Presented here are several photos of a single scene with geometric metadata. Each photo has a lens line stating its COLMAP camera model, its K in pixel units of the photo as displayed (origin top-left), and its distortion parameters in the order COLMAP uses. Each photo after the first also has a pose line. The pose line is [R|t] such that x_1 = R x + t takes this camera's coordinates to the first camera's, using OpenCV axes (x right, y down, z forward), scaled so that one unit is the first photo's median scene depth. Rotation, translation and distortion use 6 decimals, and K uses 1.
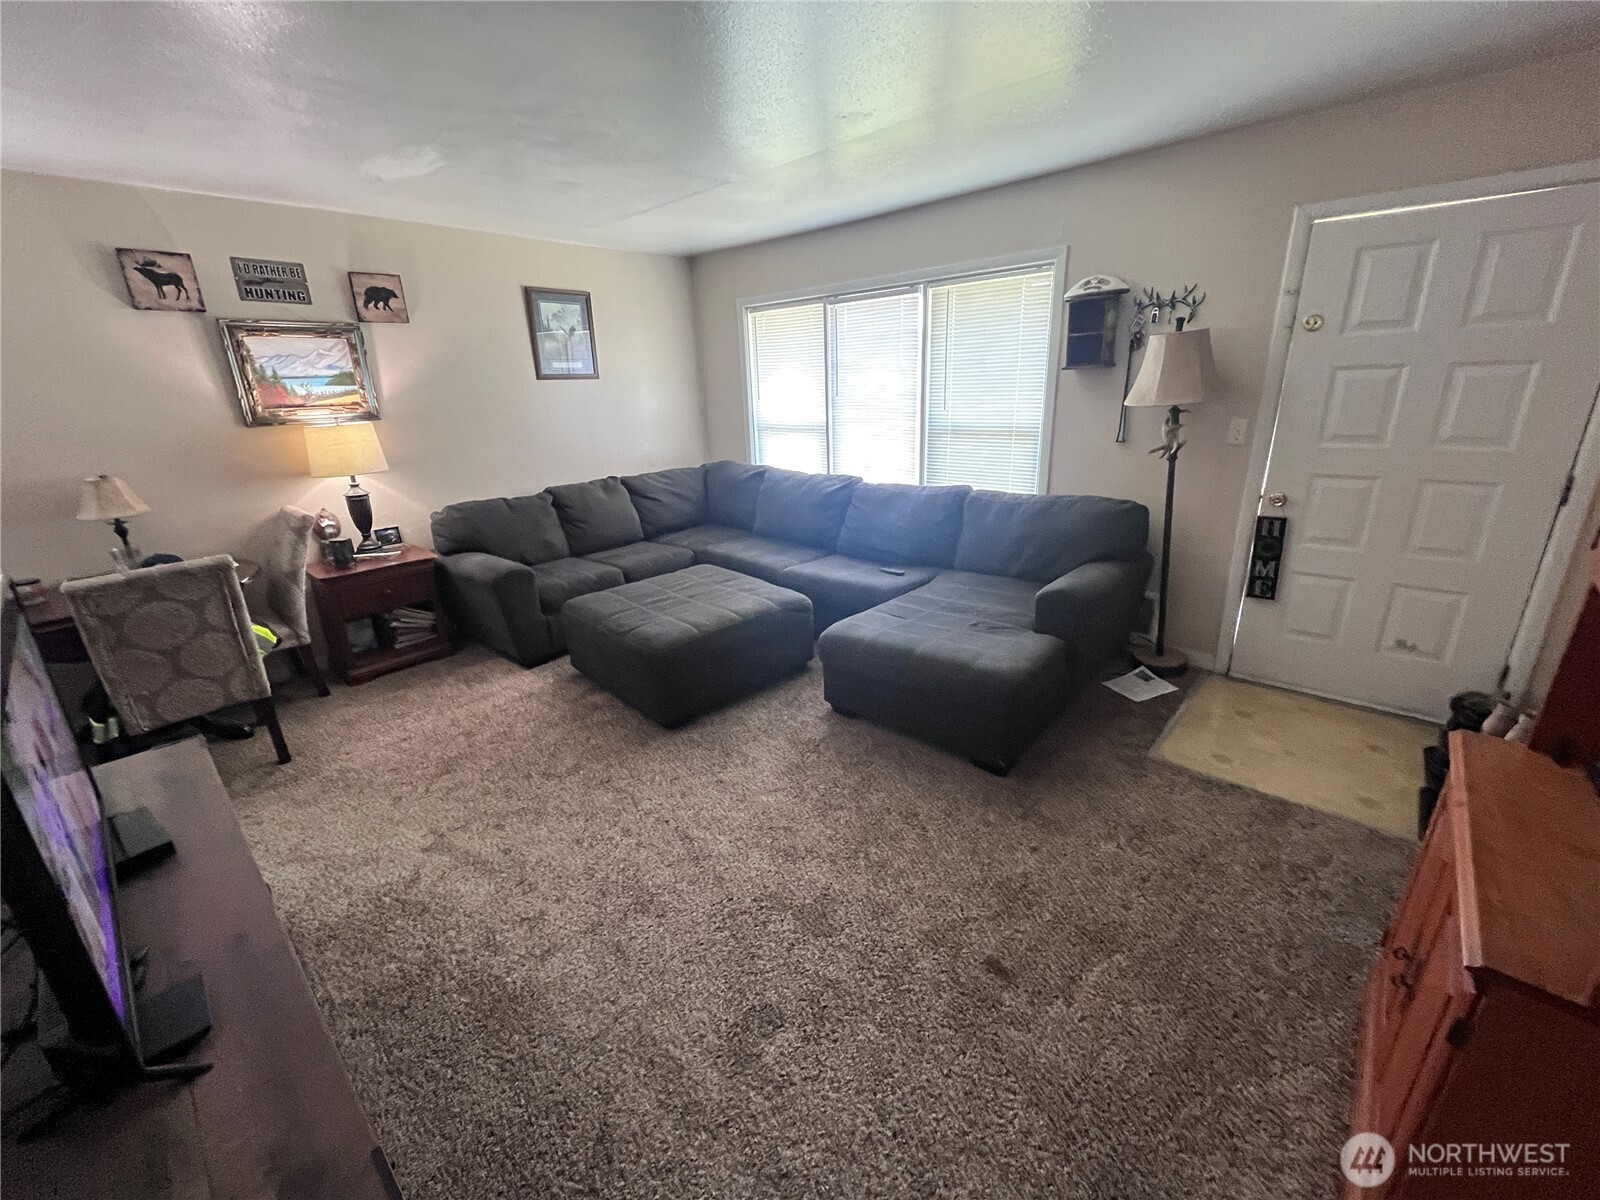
lens RADIAL K [[648.8, 0, 800.0], [0, 648.8, 600.0], [0, 0, 1]] dist [0.000311, 0.000137]
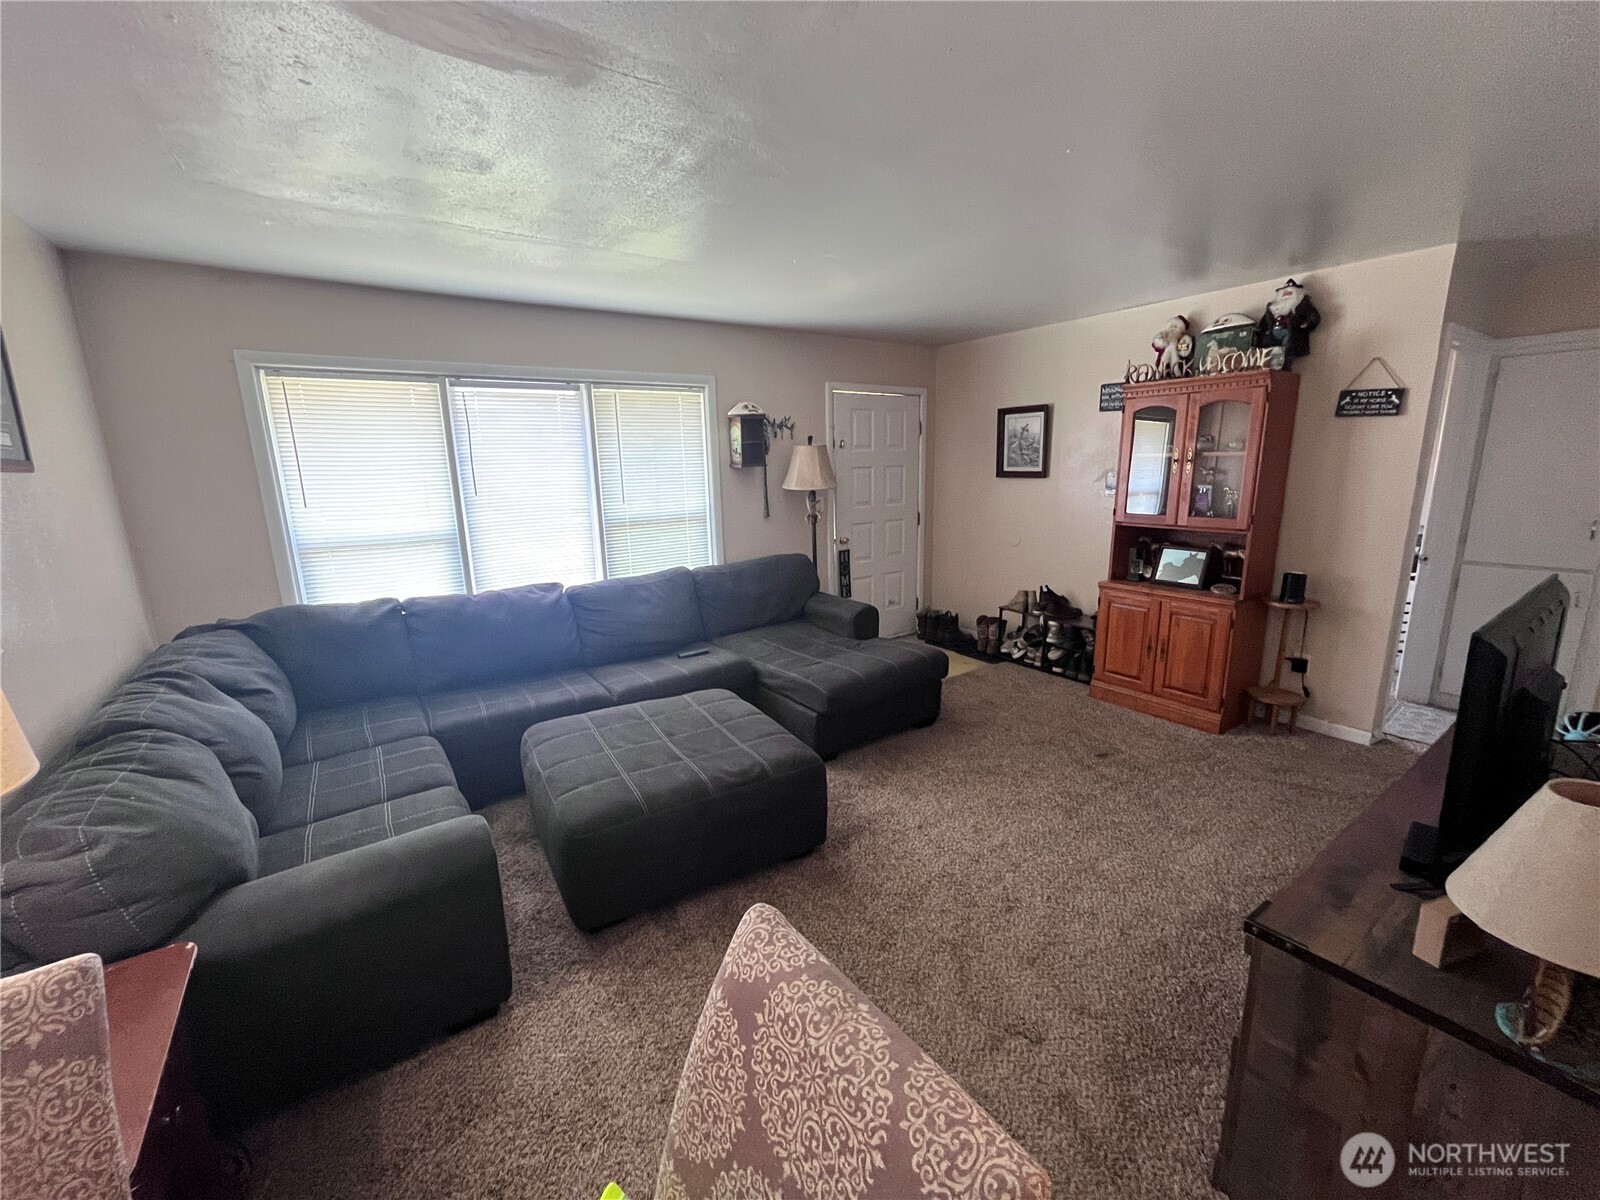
lens RADIAL K [[648.8, 0, 800.0], [0, 648.8, 600.0], [0, 0, 1]] dist [0.000311, 0.000137]
pose [[0.222437, -0.175830, 0.958961, -0.796520], [0.329728, 0.939210, 0.095727, -0.168228], [-0.917497, 0.294903, 0.266892, 0.555310]]
